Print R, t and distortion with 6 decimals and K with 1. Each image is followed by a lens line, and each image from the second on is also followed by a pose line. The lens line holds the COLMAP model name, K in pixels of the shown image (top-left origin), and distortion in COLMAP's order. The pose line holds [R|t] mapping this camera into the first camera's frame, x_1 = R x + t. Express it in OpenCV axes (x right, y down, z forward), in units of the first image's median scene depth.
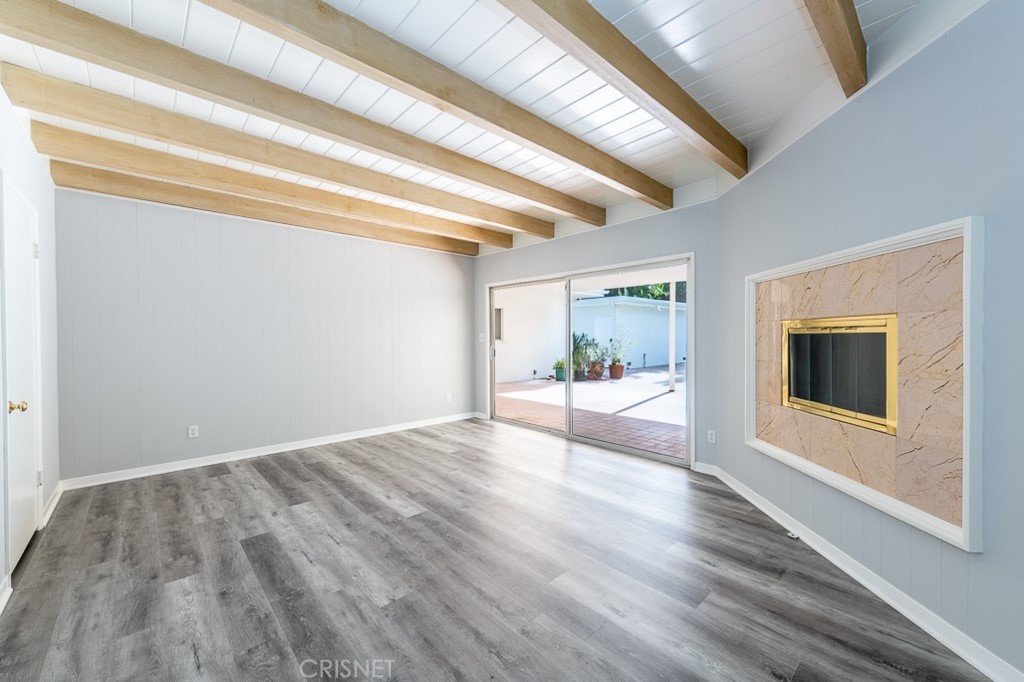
lens RADIAL K [[405.0, 0, 510.4], [0, 405.0, 336.4], [0, 0, 1]] dist [0.000902, 0.000056]
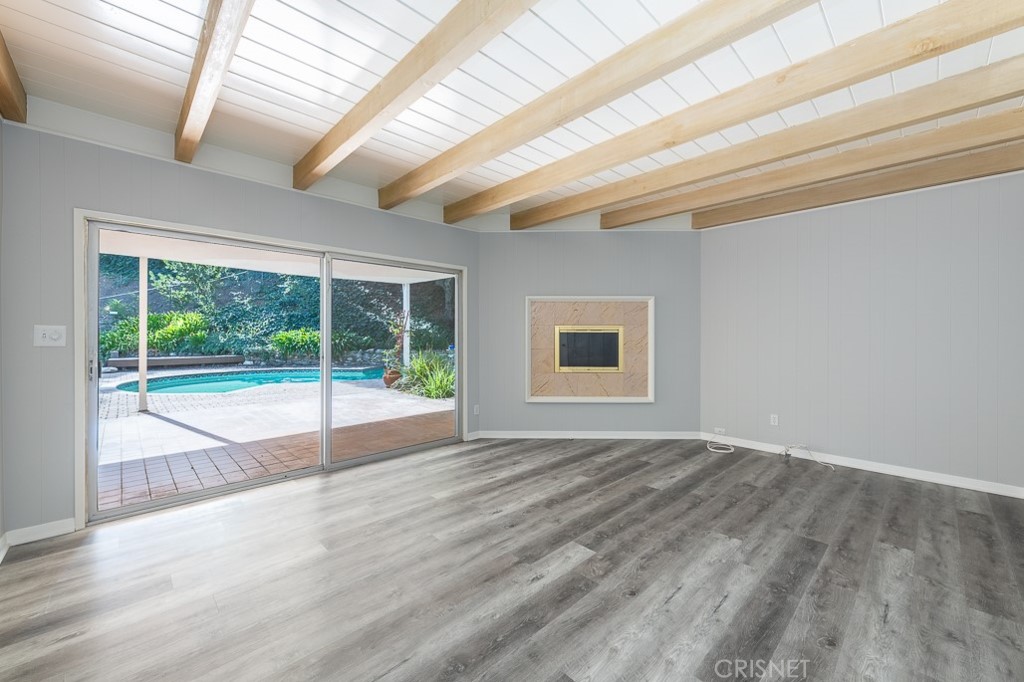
lens RADIAL K [[405.0, 0, 510.4], [0, 405.0, 336.4], [0, 0, 1]] dist [0.000902, 0.000056]
pose [[-0.019219, -0.008472, 0.999779, -1.307336], [0.002993, 0.999959, 0.008531, -0.007267], [-0.999811, 0.003156, -0.019193, 1.435822]]
